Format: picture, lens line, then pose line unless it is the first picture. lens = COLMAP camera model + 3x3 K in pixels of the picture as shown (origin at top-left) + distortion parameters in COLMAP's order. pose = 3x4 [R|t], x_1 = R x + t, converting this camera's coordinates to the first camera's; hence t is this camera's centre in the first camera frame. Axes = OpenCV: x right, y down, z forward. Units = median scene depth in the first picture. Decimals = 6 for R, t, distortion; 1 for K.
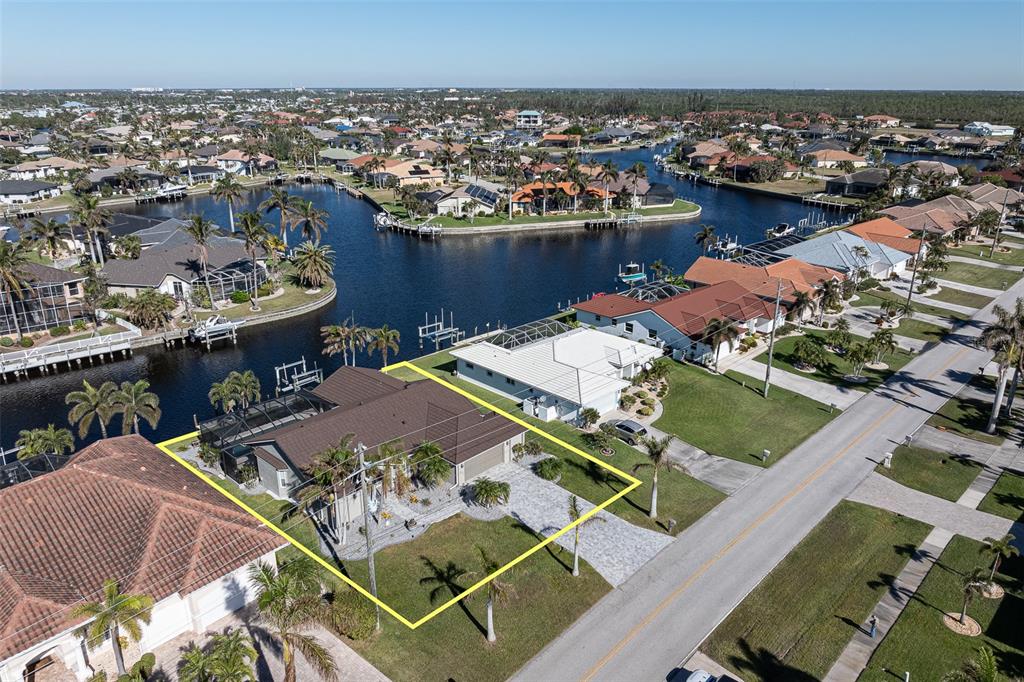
lens RADIAL K [[708.9, 0, 521.0], [0, 708.9, 340.1], [0, 0, 1]] dist [-0.006445, -0.000997]
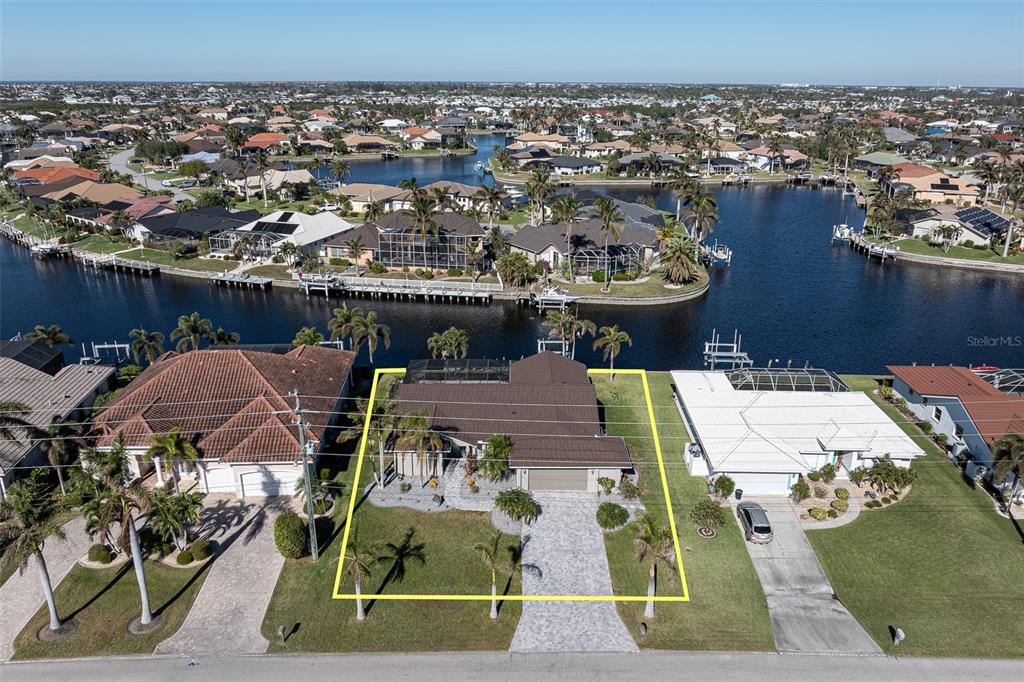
lens RADIAL K [[713.0, 0, 534.8], [0, 713.0, 345.6], [0, 0, 1]] dist [-0.006112, -0.000968]
pose [[0.700575, 0.256571, -0.665857, 0.282578], [-0.250602, 0.962151, 0.107073, -0.051182], [0.668127, 0.091853, 0.738356, 0.146619]]
